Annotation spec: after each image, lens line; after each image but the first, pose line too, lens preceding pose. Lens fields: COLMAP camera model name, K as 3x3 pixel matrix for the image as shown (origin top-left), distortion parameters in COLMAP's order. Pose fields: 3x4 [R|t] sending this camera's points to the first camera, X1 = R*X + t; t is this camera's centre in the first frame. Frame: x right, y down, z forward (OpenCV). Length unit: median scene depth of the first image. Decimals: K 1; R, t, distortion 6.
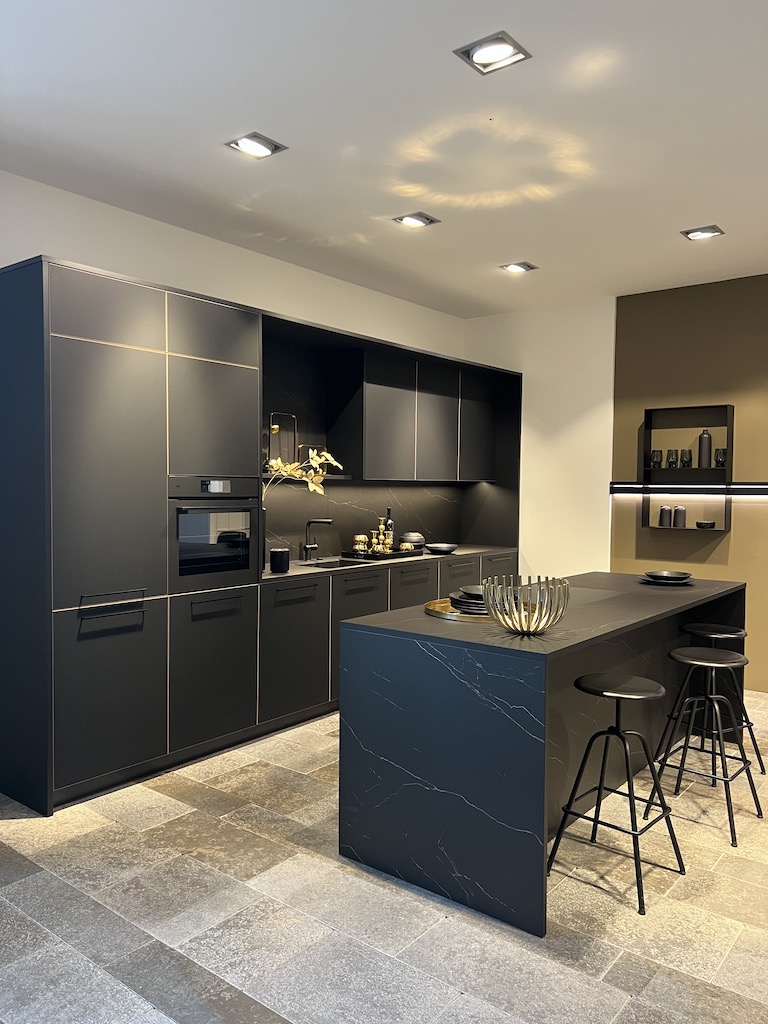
lens RADIAL K [[777.1, 0, 389.1], [0, 777.1, 514.6], [0, 0, 1]] dist [0.062225, -0.018332]
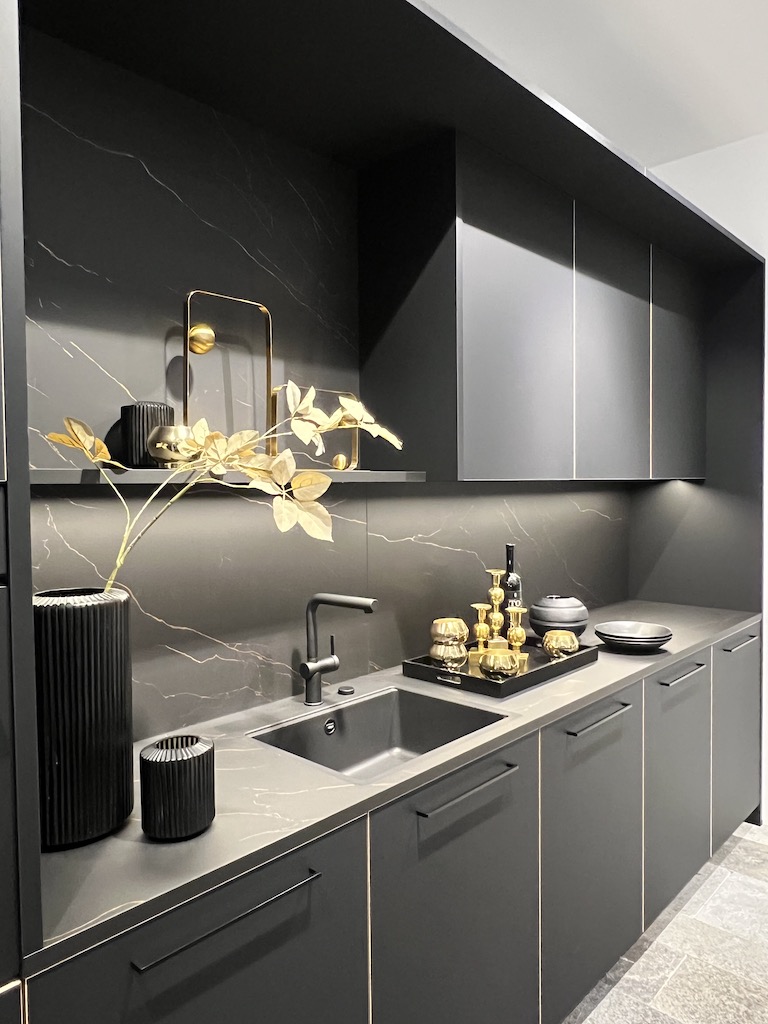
lens RADIAL K [[695.6, 0, 382.1], [0, 695.6, 512.5], [0, 0, 1]] dist [-0.002960, -0.000276]
pose [[0.996020, -0.015997, -0.087677, -0.040281], [0.016170, 0.999868, 0.001263, -0.031089], [0.087646, -0.002676, 0.996148, 0.664284]]
